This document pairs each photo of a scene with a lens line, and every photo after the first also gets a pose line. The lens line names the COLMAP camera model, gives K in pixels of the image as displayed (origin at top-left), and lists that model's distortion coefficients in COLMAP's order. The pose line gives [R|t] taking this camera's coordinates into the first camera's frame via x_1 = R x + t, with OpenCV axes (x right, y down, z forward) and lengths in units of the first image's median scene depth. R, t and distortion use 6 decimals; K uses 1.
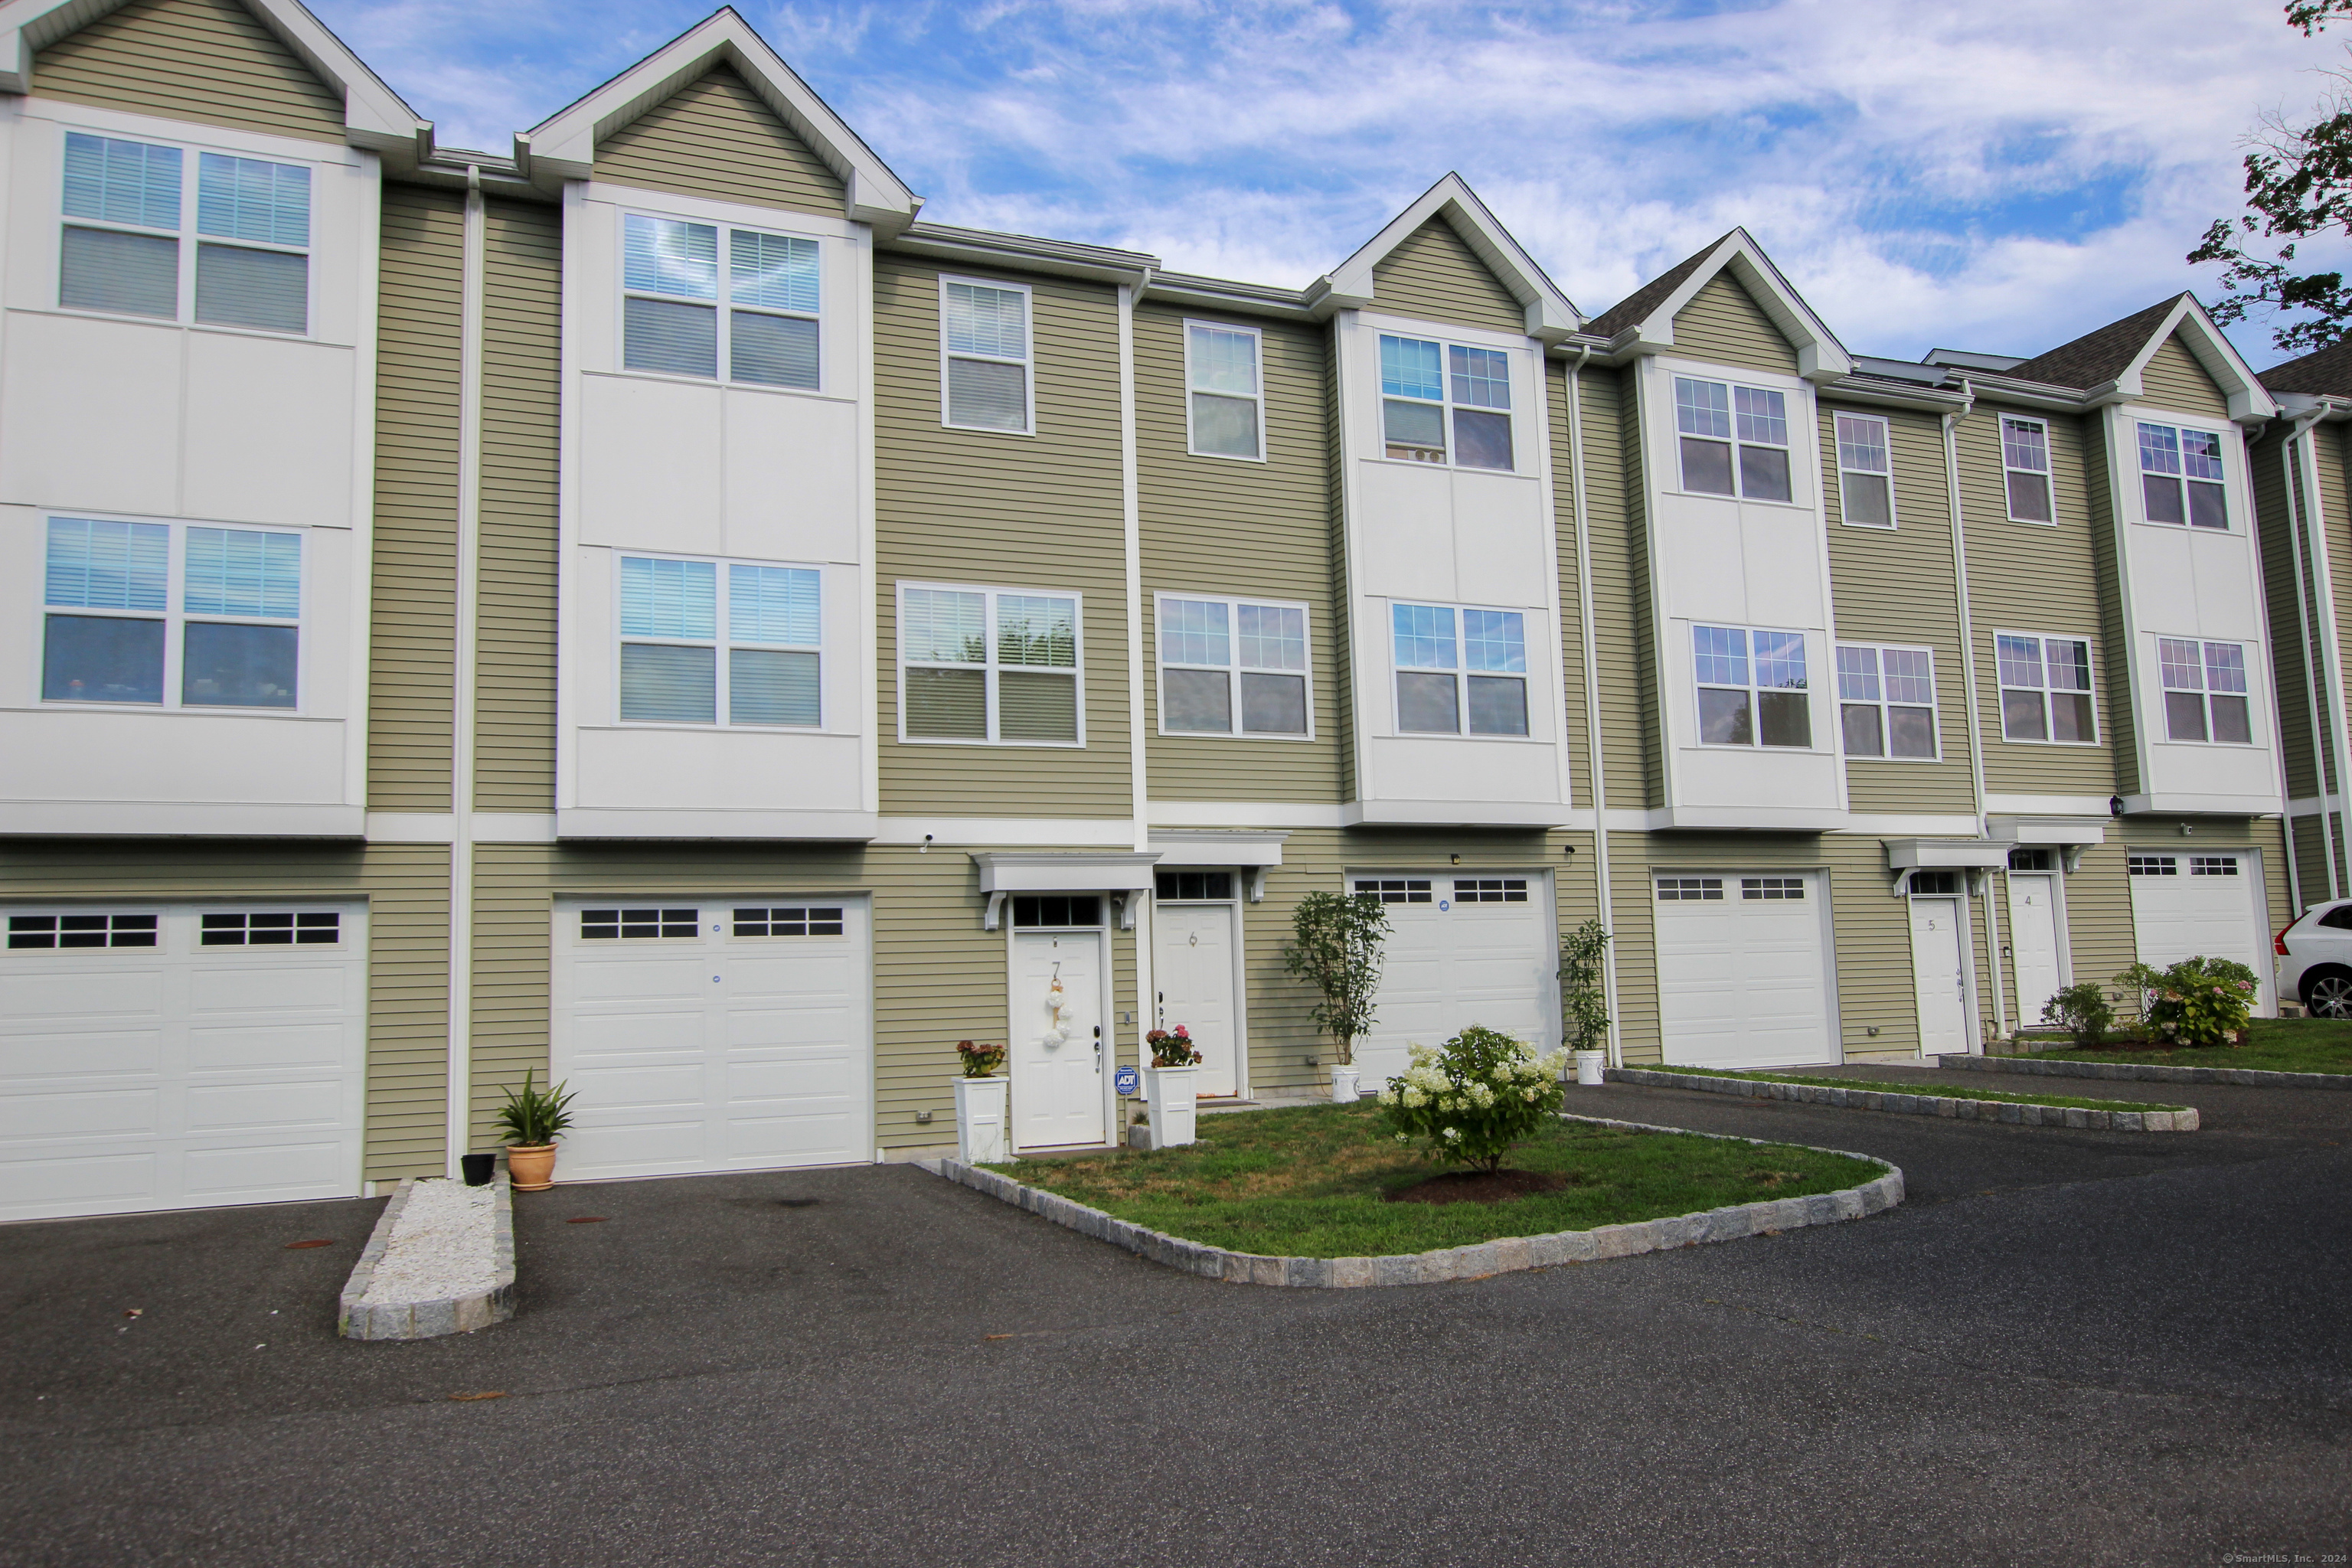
lens RADIAL K [[1611.5, 0, 1189.5], [0, 1611.5, 818.8], [0, 0, 1]] dist [-0.023558, 0.028467]
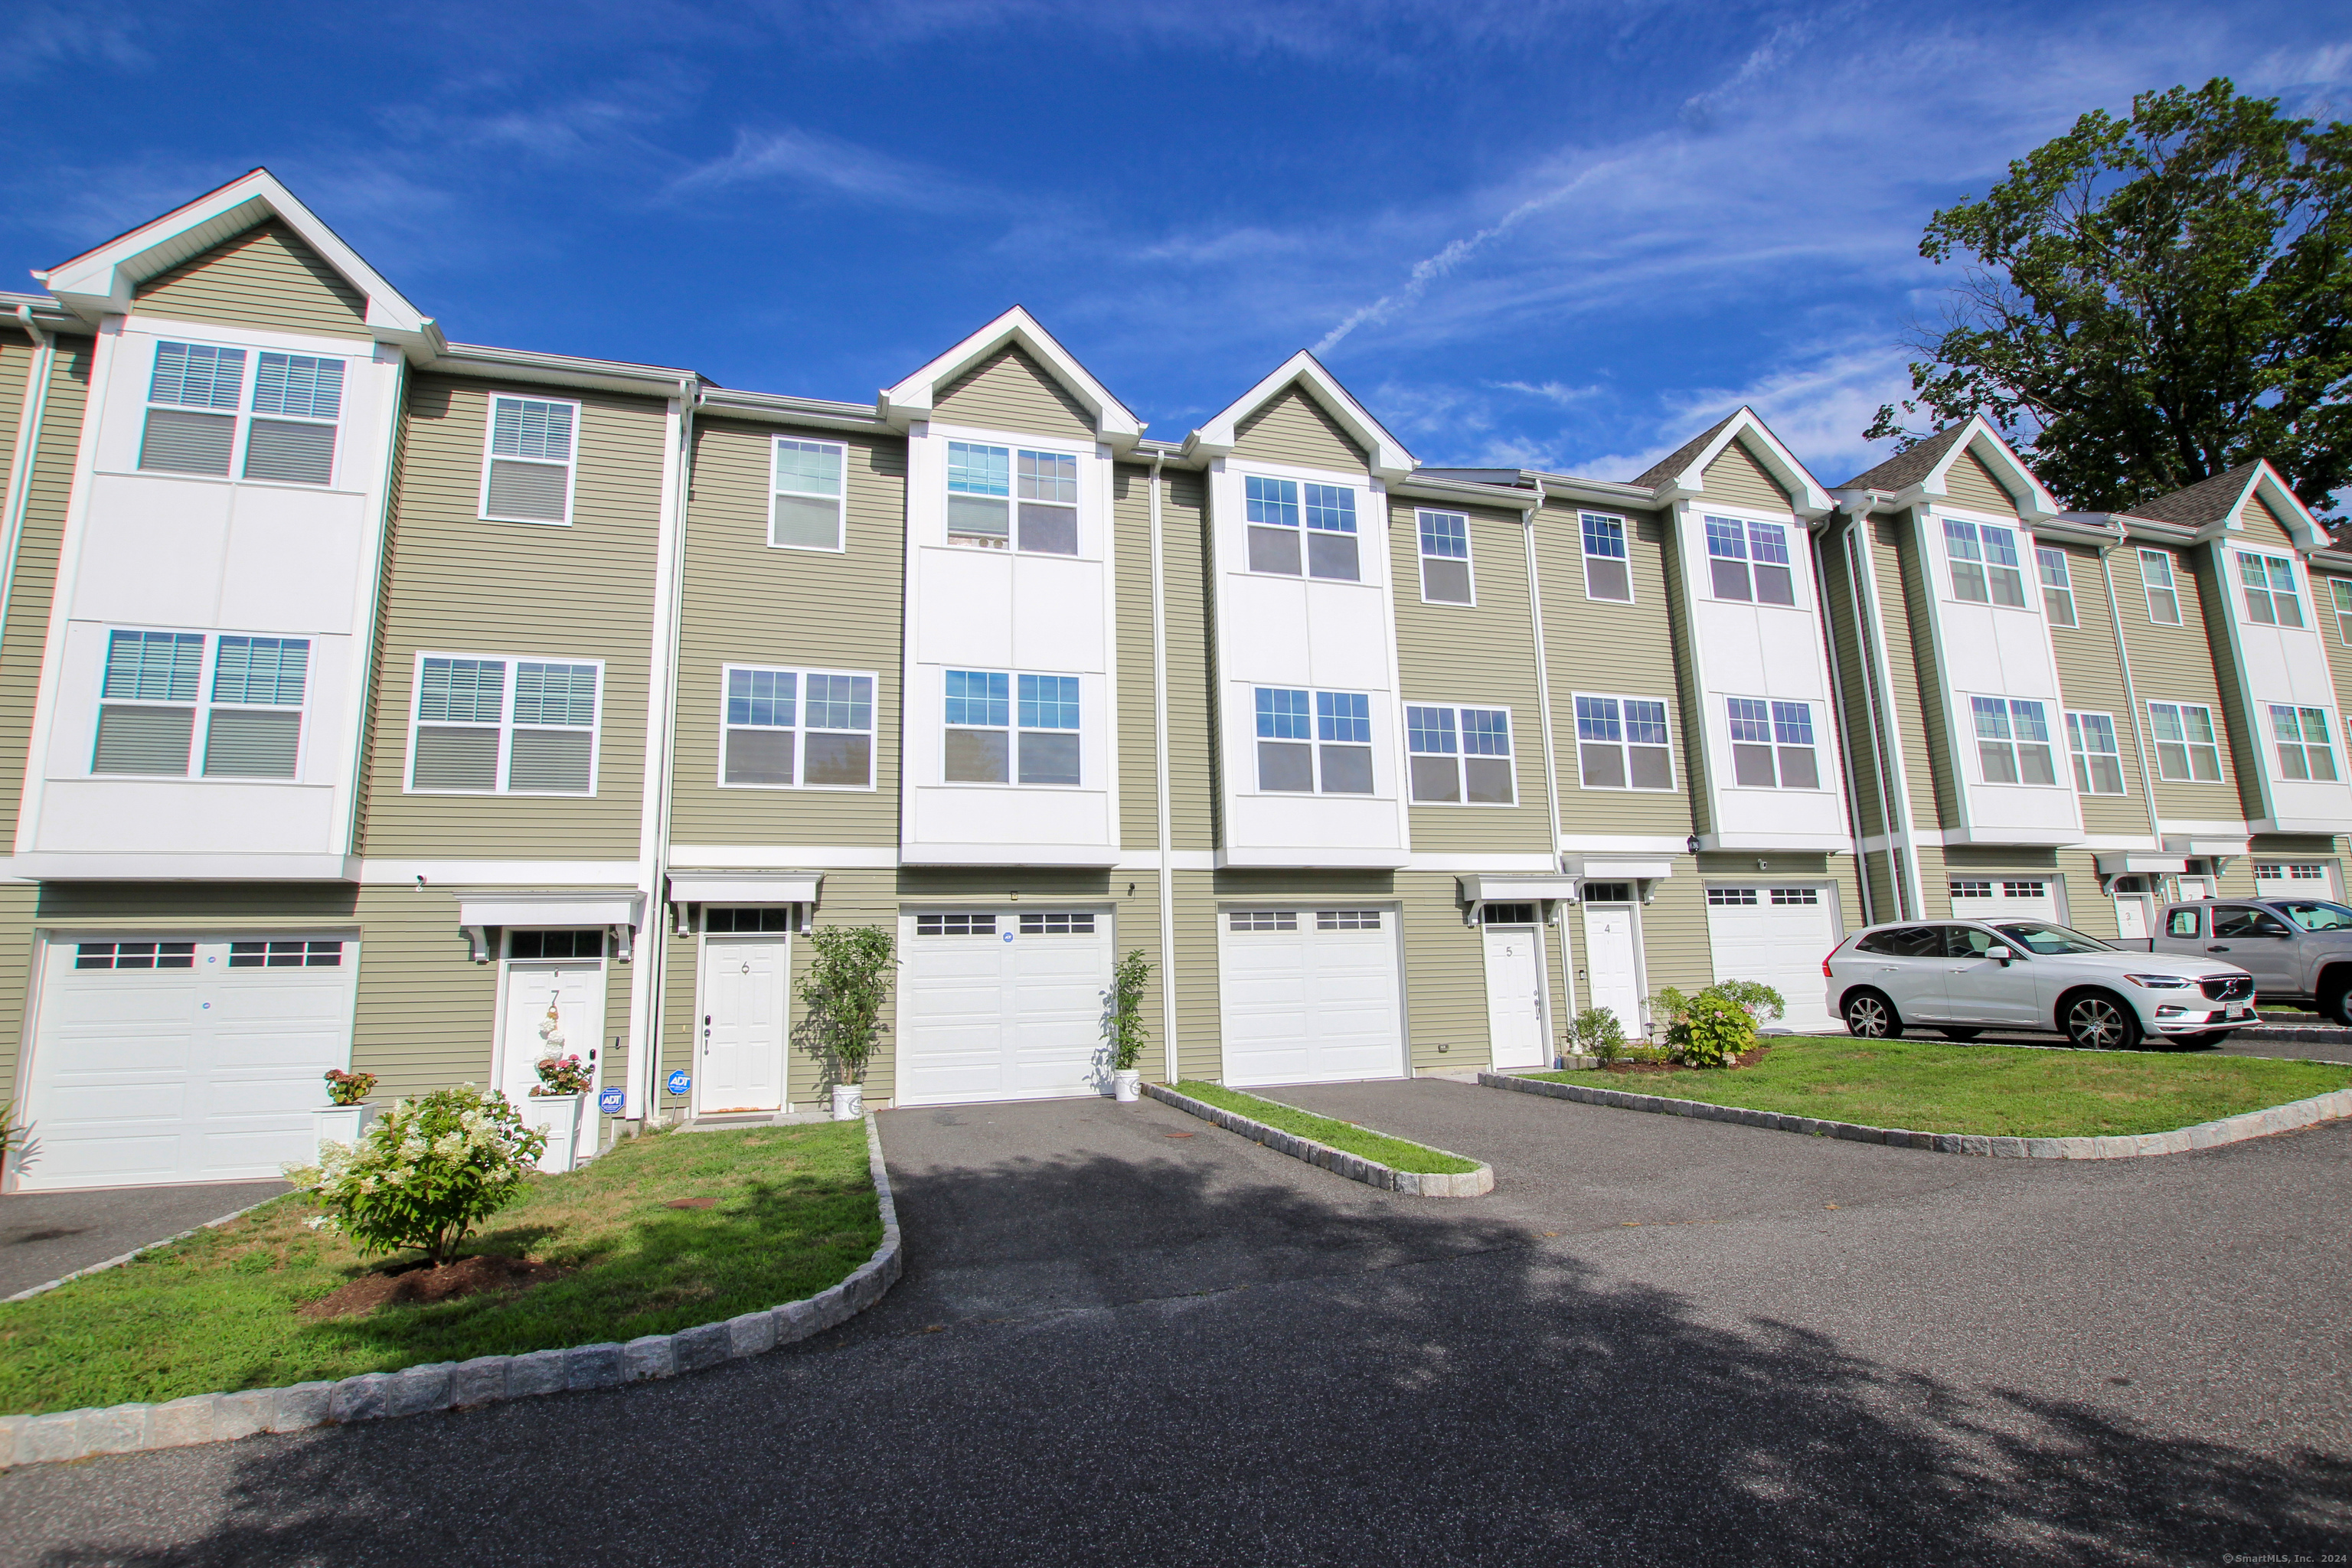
lens RADIAL K [[1074.4, 0, 1187.7], [0, 1074.4, 811.0], [0, 0, 1]] dist [-0.026795, 0.000994]
pose [[0.996293, -0.013752, -0.084915, 0.344313], [0.008946, 0.998350, -0.056719, 0.009552], [0.085555, 0.055749, 0.994773, 0.257011]]
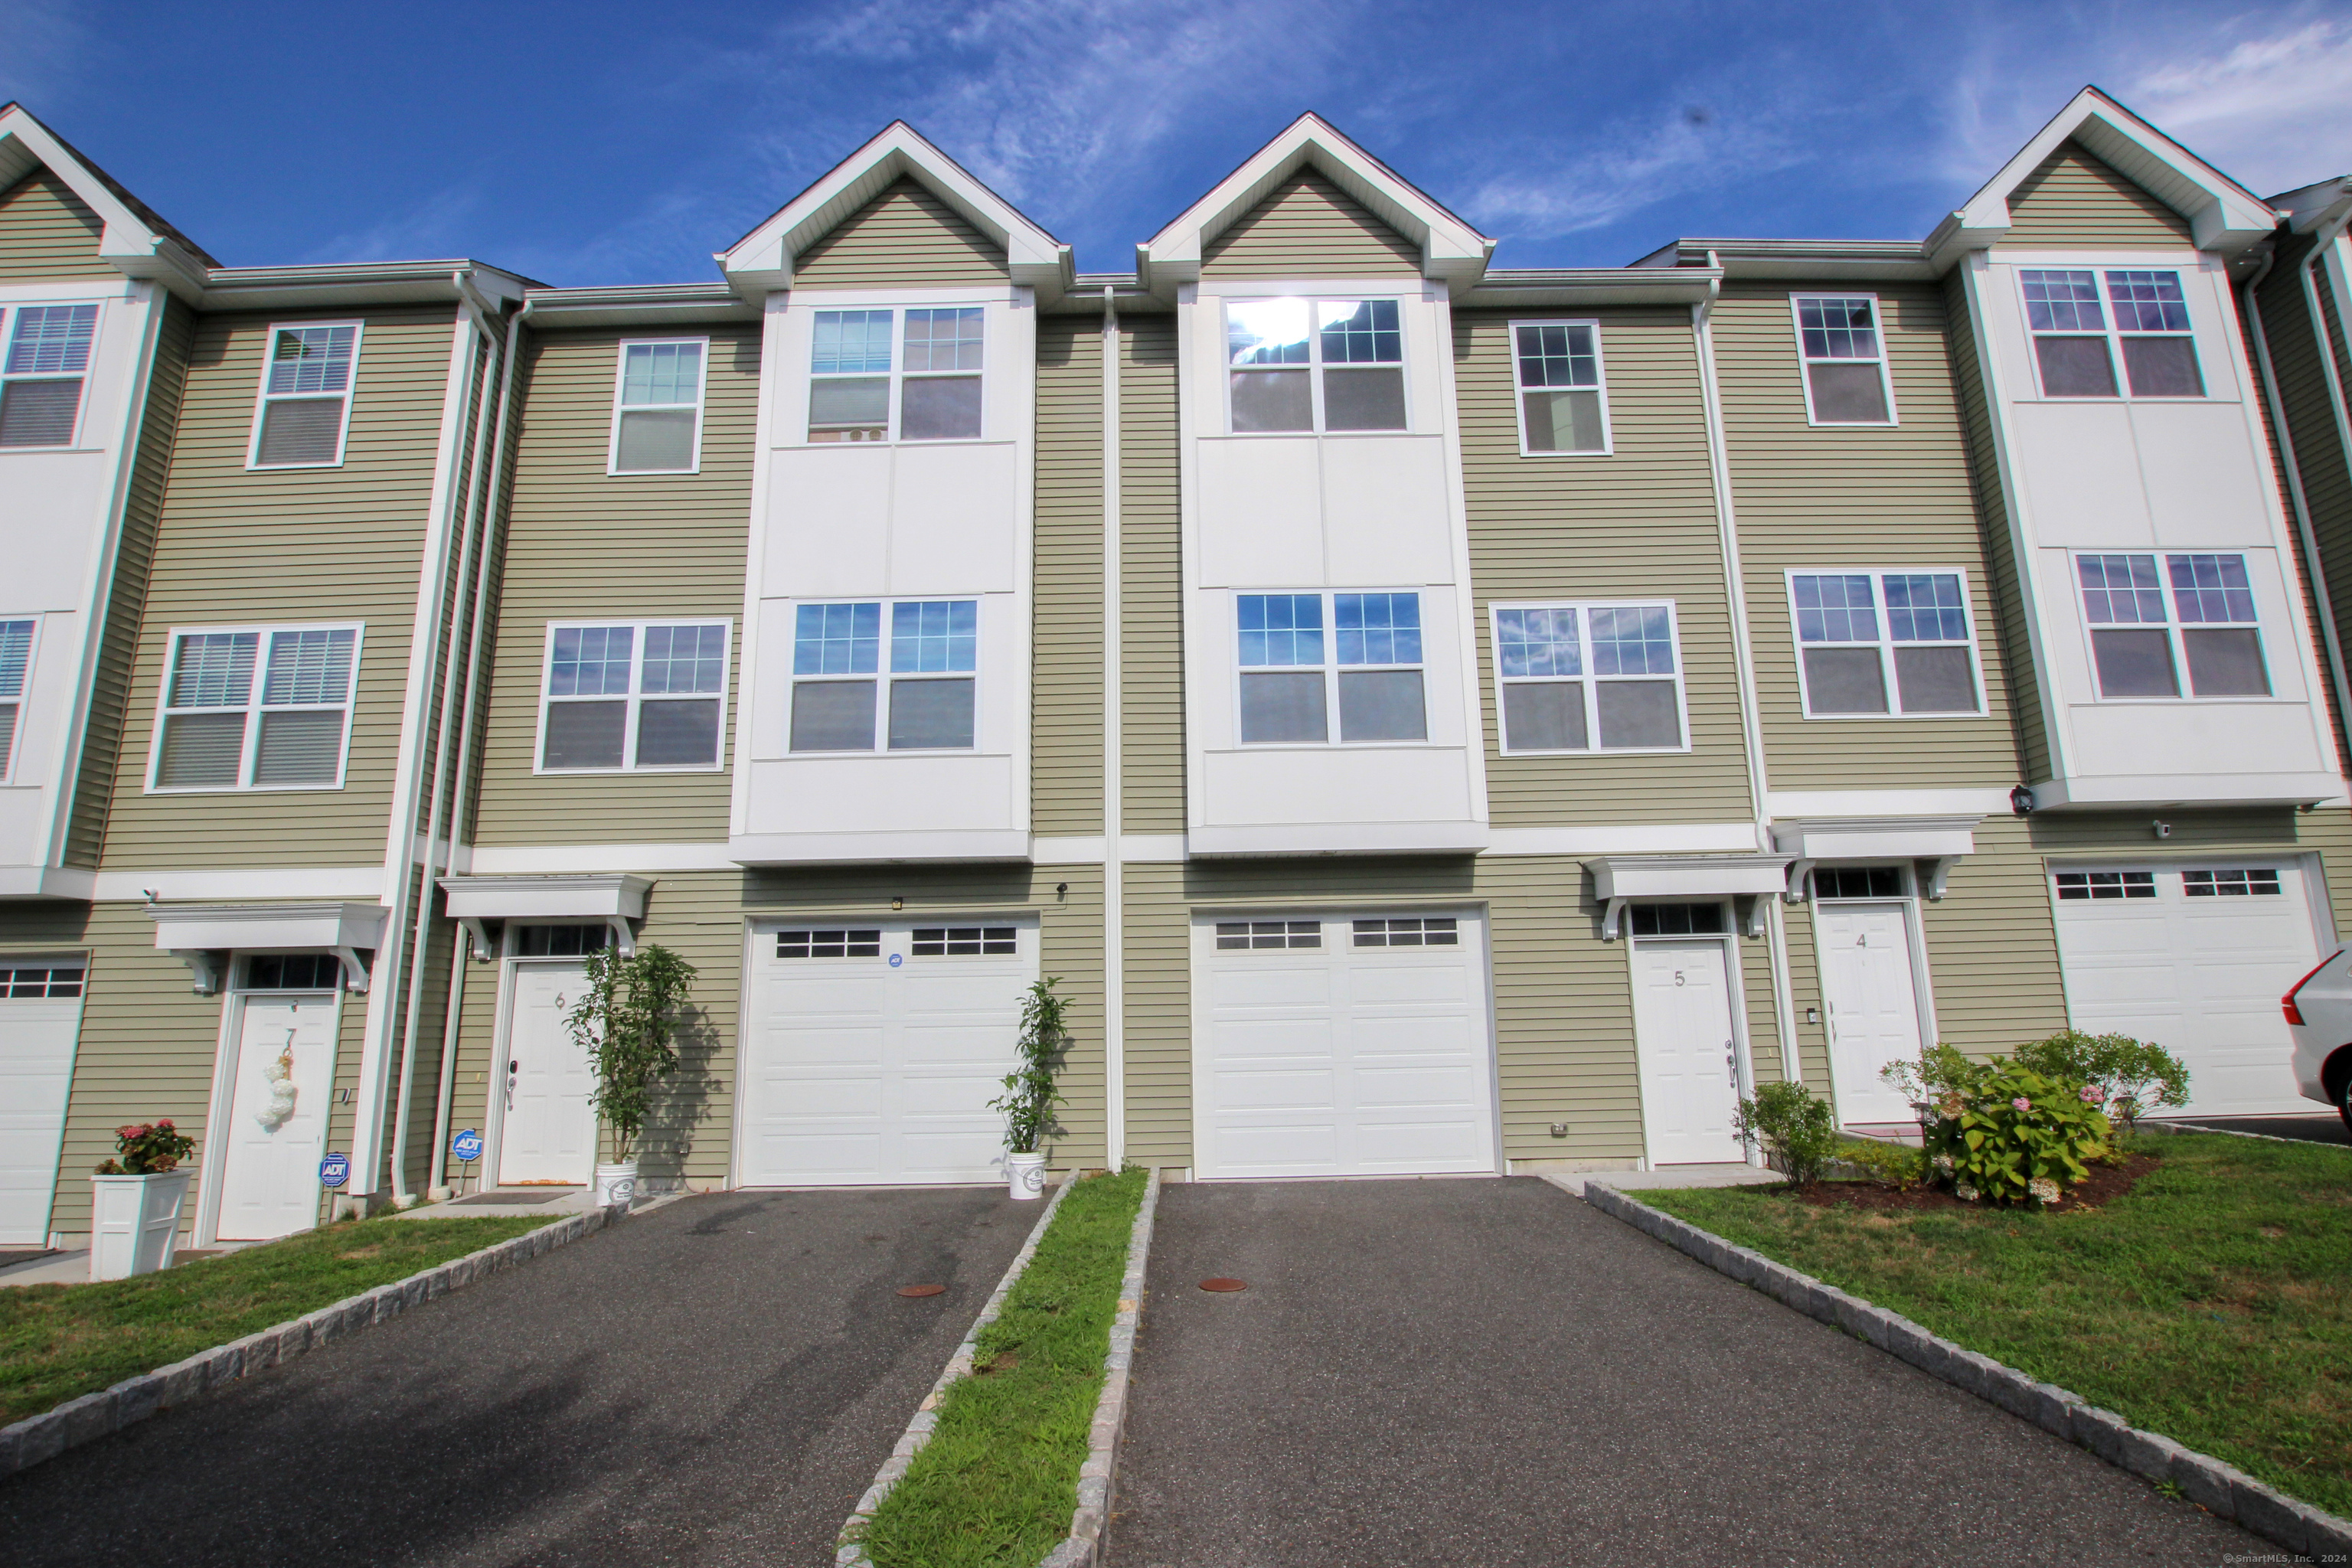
lens RADIAL K [[1091.0, 0, 1178.4], [0, 1091.0, 814.0], [0, 0, 1]] dist [-0.033633, 0.005498]
pose [[0.925502, -0.056097, -0.374565, 0.500868], [0.031677, 0.996970, -0.071041, 0.023117], [0.377415, 0.053884, 0.924475, 0.527899]]
